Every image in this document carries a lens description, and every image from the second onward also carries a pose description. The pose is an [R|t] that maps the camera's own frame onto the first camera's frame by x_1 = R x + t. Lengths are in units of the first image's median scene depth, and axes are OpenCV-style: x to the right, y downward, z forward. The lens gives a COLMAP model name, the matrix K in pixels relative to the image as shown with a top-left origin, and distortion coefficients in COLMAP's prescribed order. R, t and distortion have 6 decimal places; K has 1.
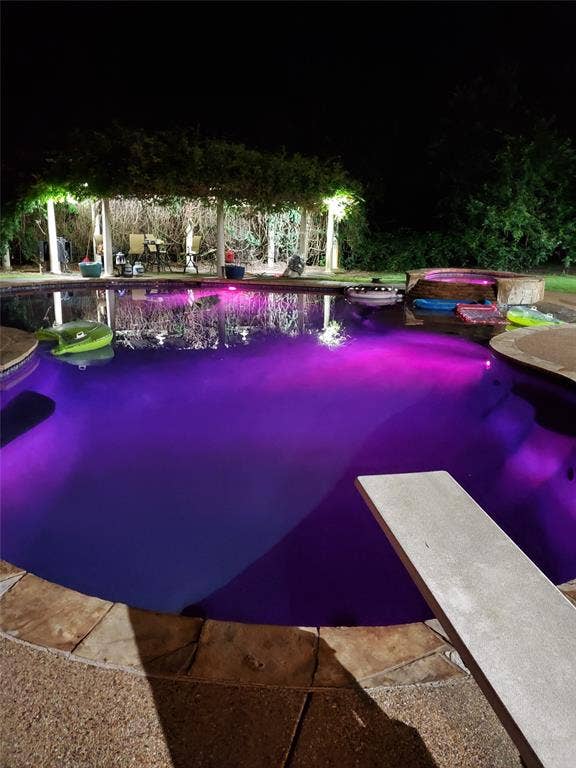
lens RADIAL K [[303.9, 0, 288.6], [0, 303.9, 385.1], [0, 0, 1]] dist [0.000098, -0.000357]
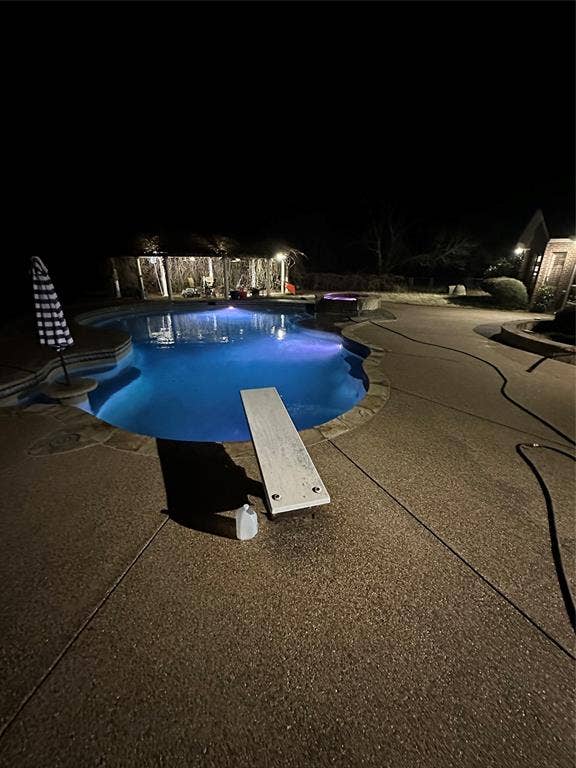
lens RADIAL K [[303.9, 0, 287.4], [0, 303.9, 383.2], [0, 0, 1]] dist [0.000098, -0.000357]
pose [[0.979304, 0.036397, -0.199094, 0.970257], [-0.041285, 0.998938, -0.020457, 0.300818], [0.198138, 0.028253, 0.979767, -1.191287]]
